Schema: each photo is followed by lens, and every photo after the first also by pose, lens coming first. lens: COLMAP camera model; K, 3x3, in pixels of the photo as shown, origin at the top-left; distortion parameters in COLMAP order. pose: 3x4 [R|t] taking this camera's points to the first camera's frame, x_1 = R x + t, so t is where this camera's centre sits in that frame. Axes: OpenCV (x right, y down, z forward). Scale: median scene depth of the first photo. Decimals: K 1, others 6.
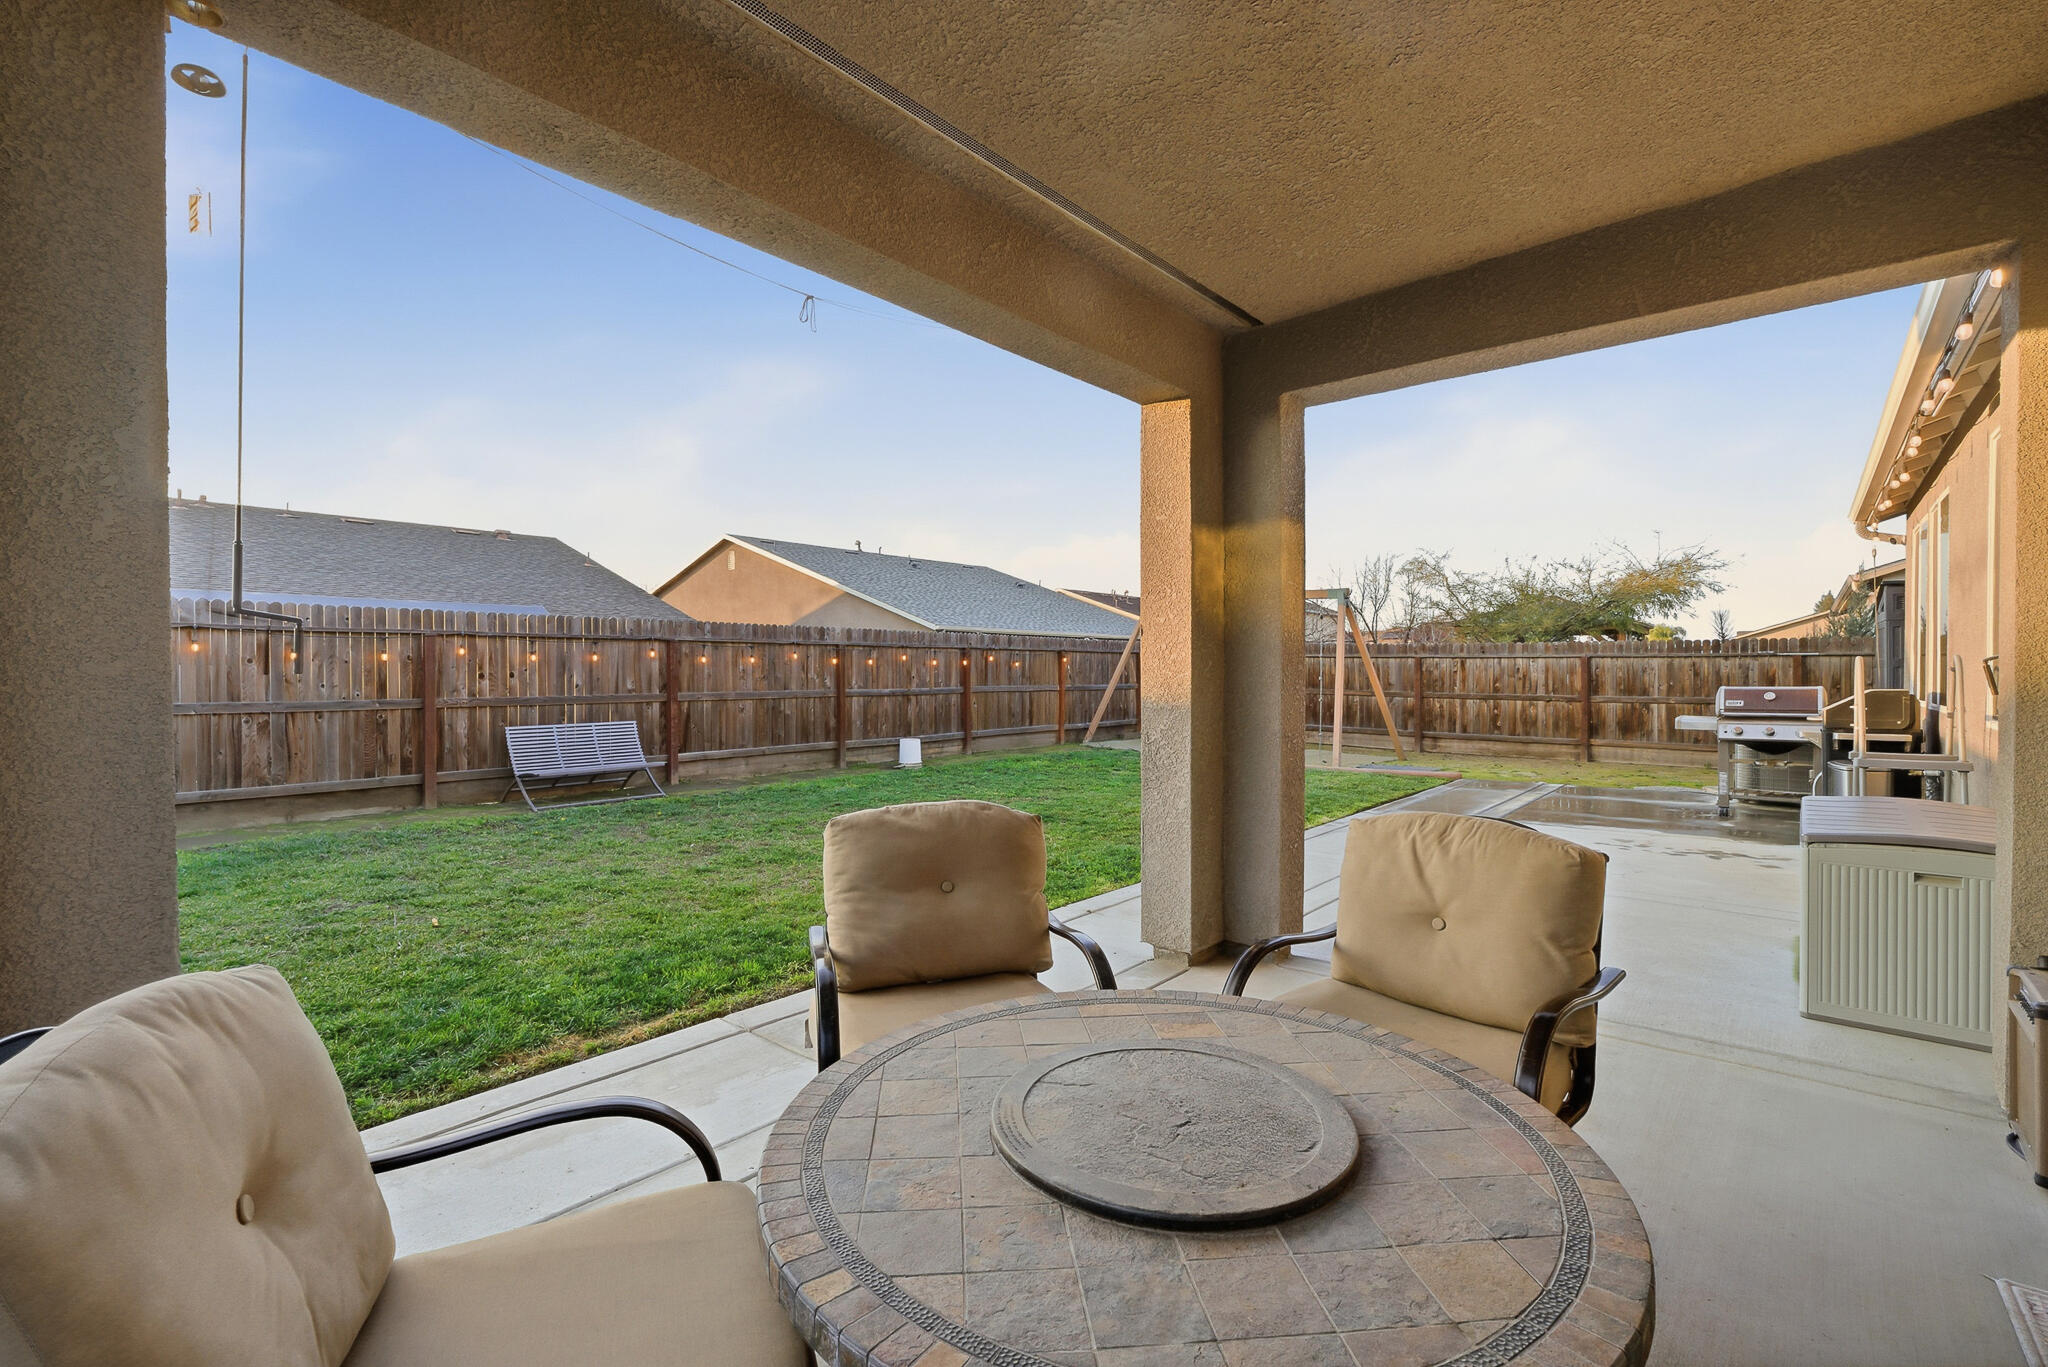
lens RADIAL K [[889.5, 0, 1029.1], [0, 889.5, 678.0], [0, 0, 1]] dist [-0.013348, 0.005219]
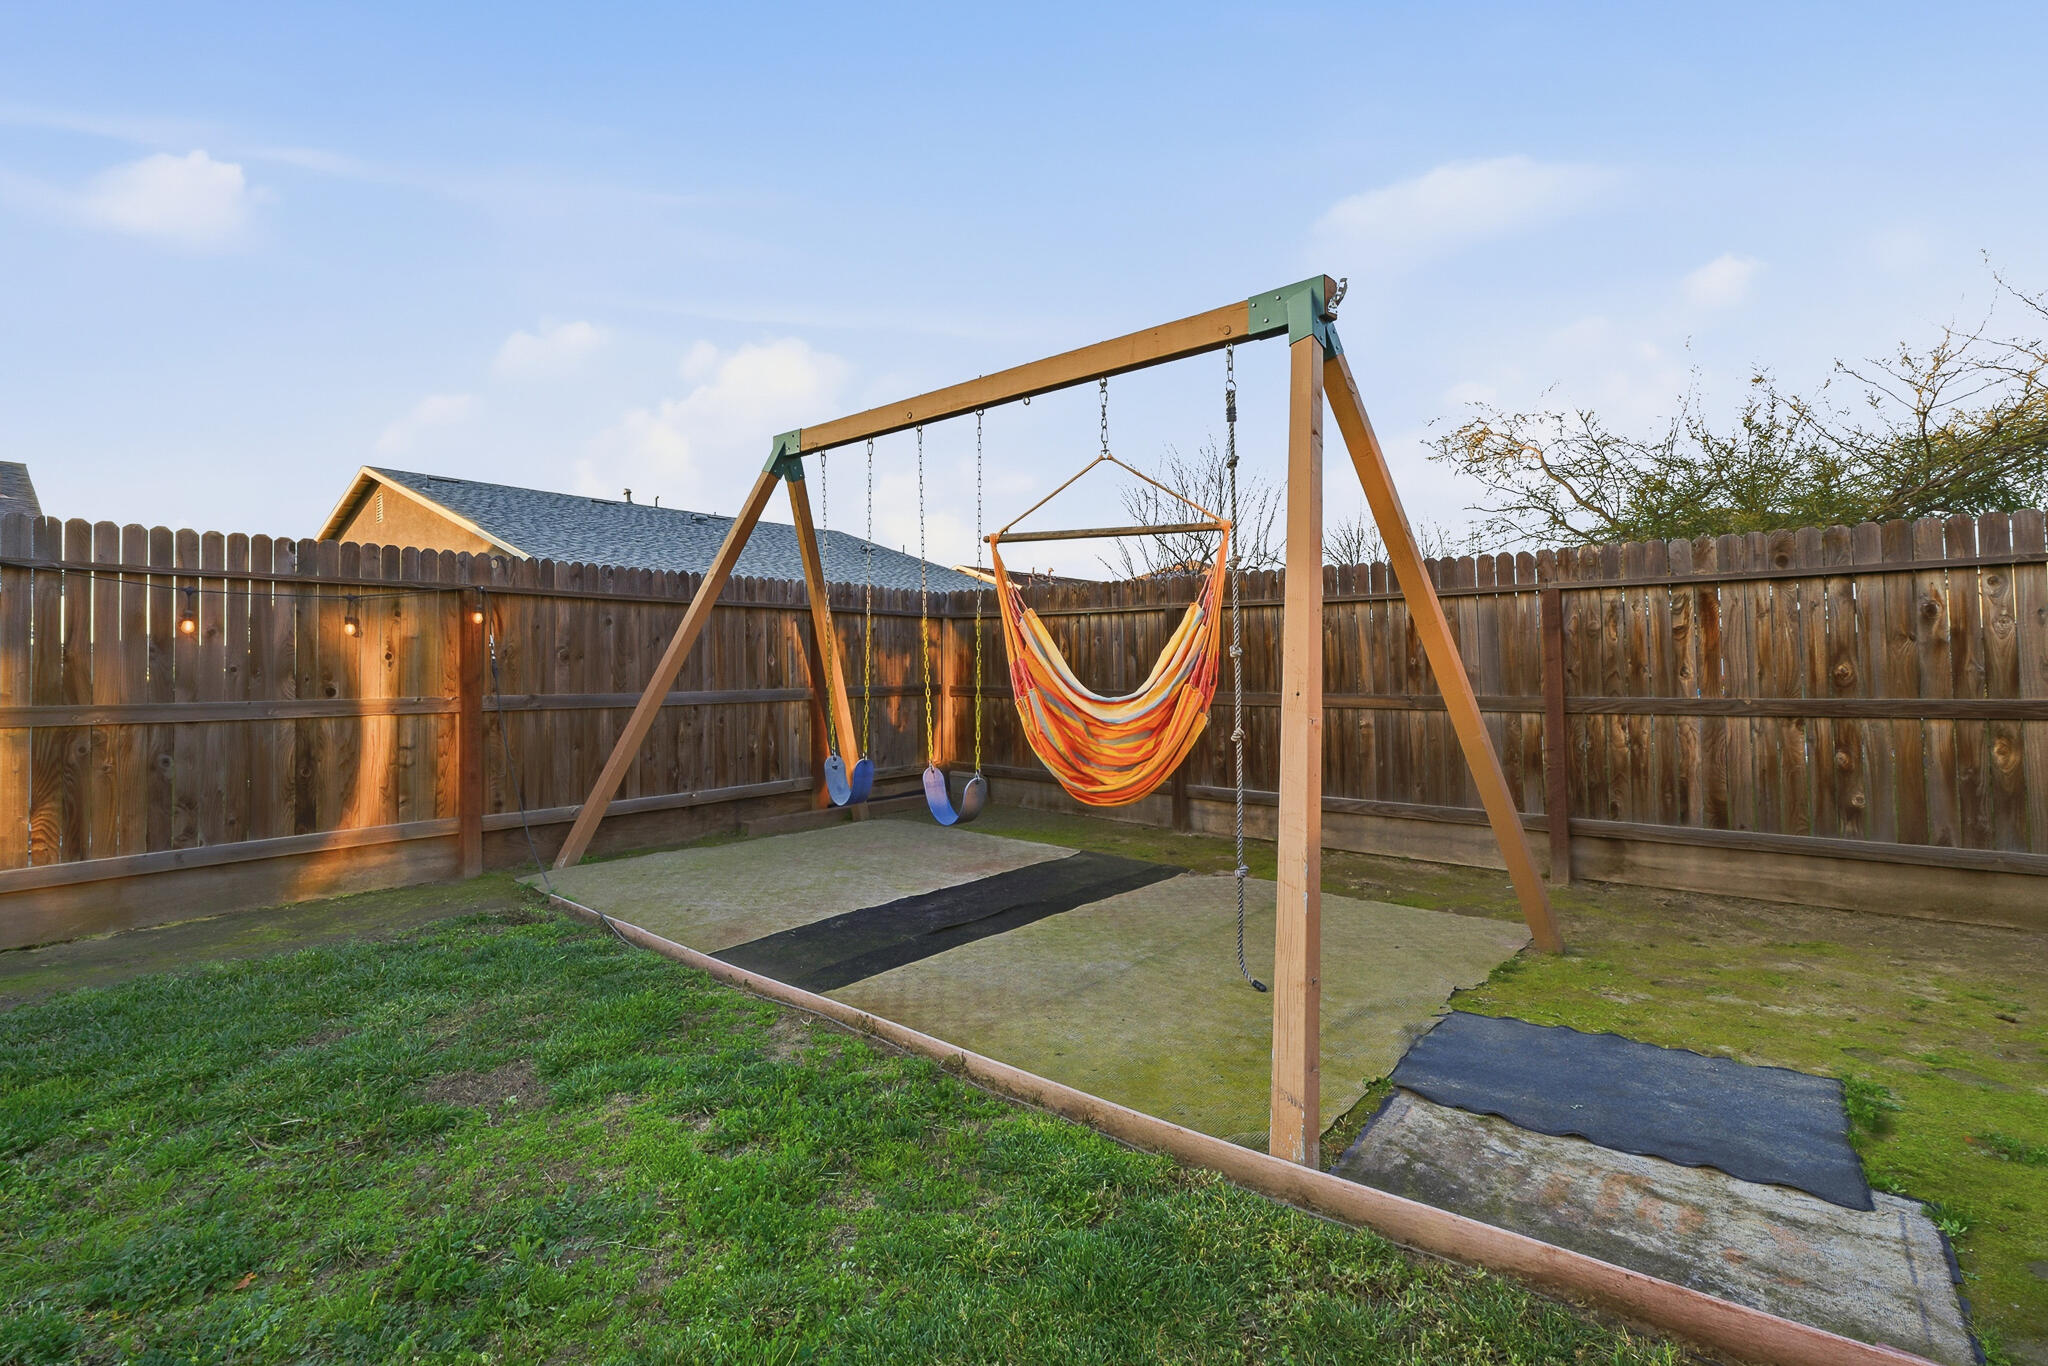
lens RADIAL K [[889.5, 0, 1028.4], [0, 889.5, 673.2], [0, 0, 1]] dist [-0.013348, 0.005219]
pose [[0.999784, -0.019777, 0.006466, 0.313049], [0.019854, 0.999728, -0.012214, 0.009619], [-0.006223, 0.012339, 0.999905, 0.870047]]
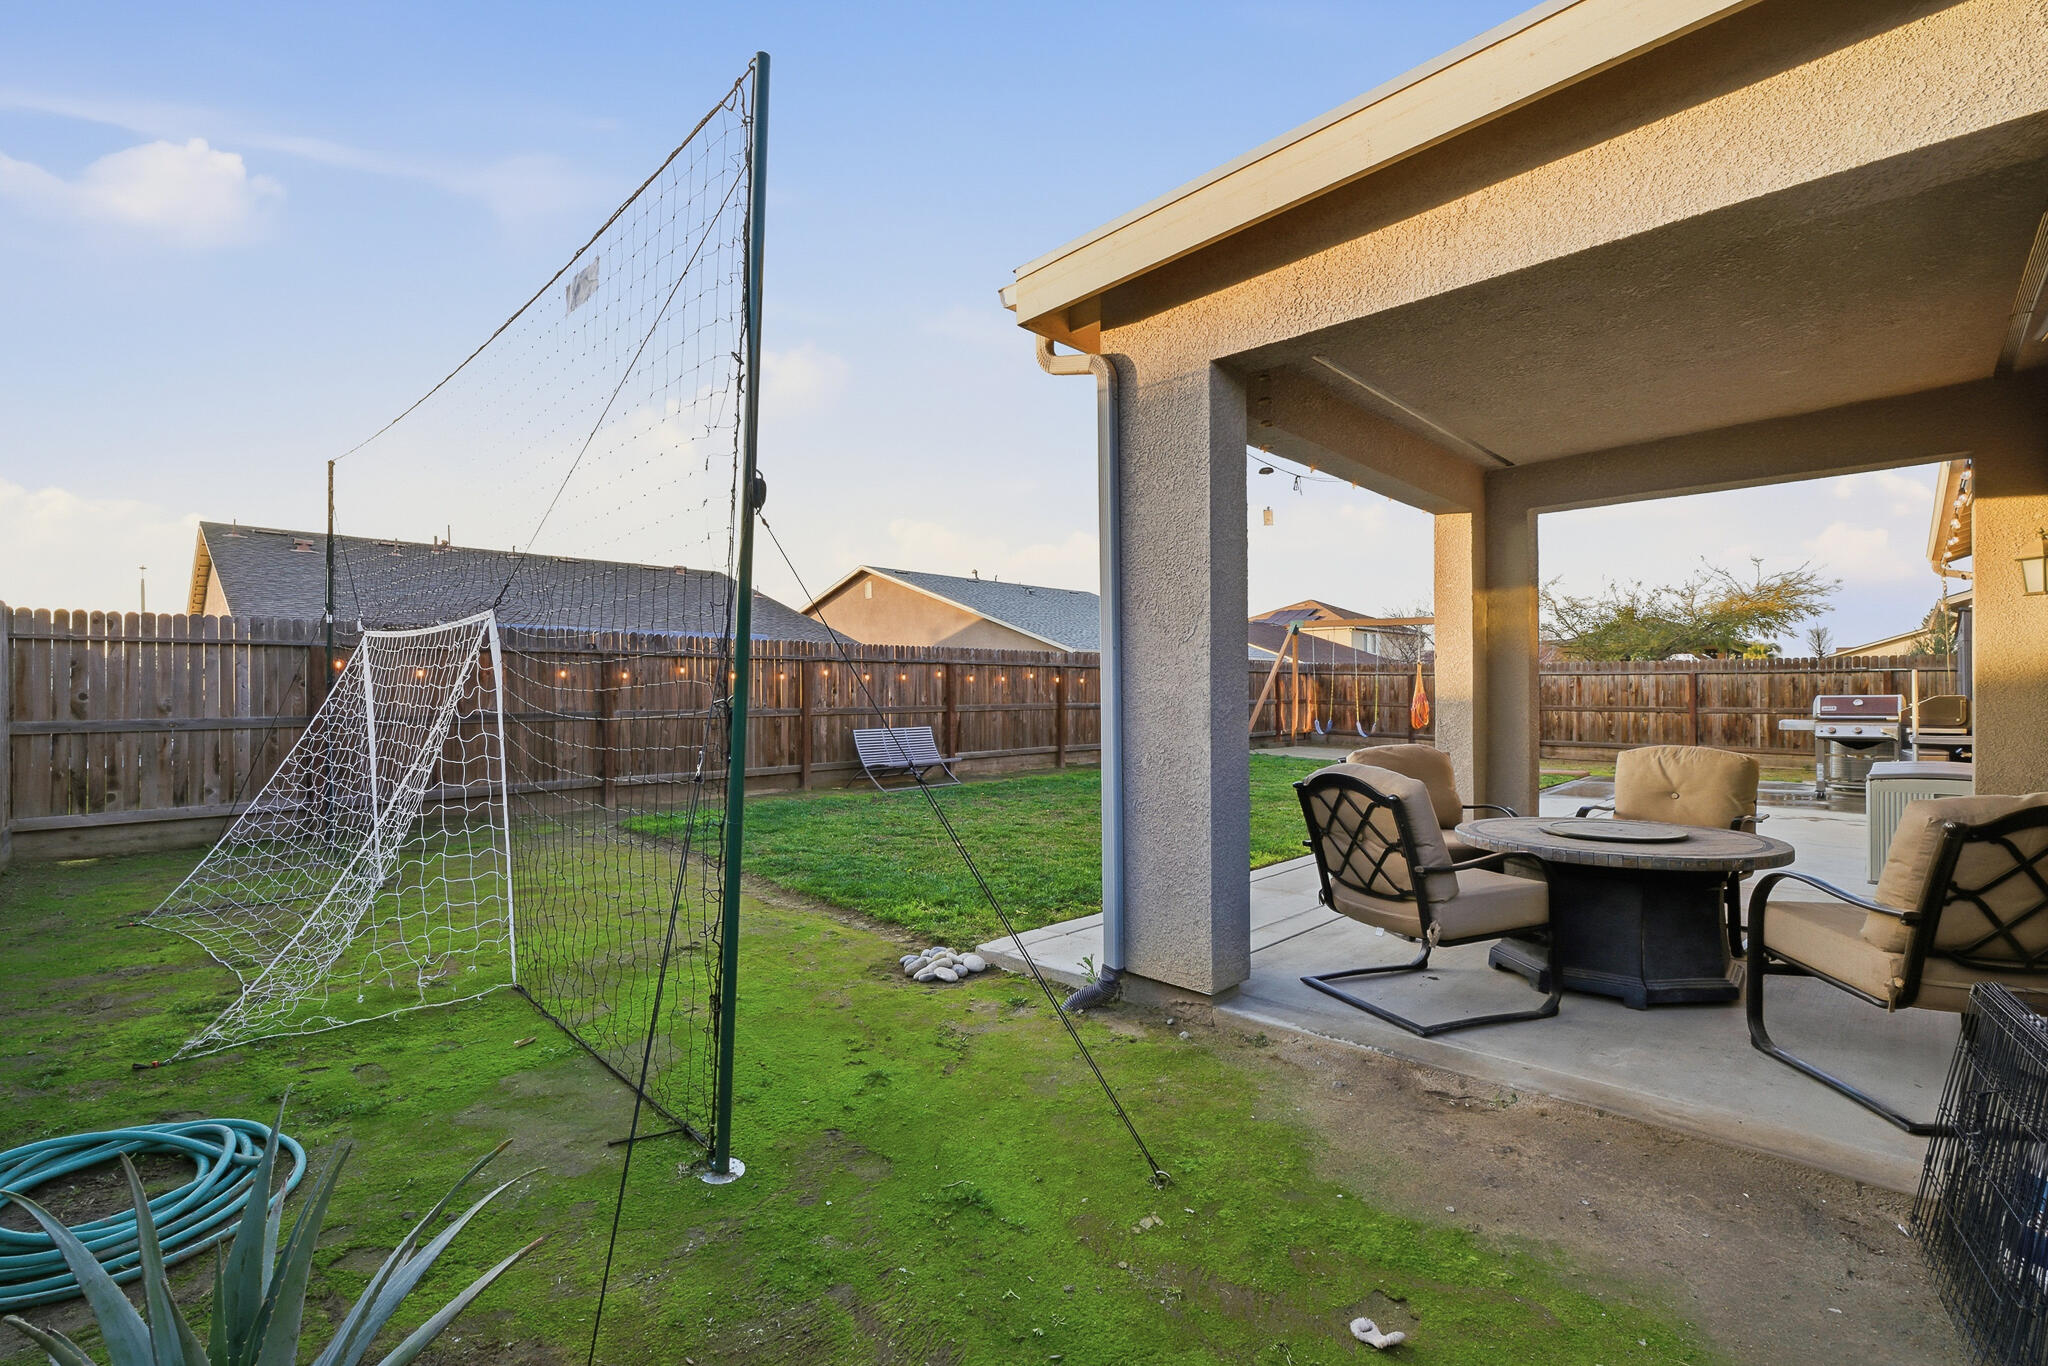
lens RADIAL K [[889.5, 0, 1044.8], [0, 889.5, 690.8], [0, 0, 1]] dist [-0.013348, 0.005219]
pose [[0.998402, -0.004278, -0.056341, -0.157674], [0.003753, 0.999949, -0.009422, 0.007112], [0.056379, 0.009195, 0.998367, -0.204807]]
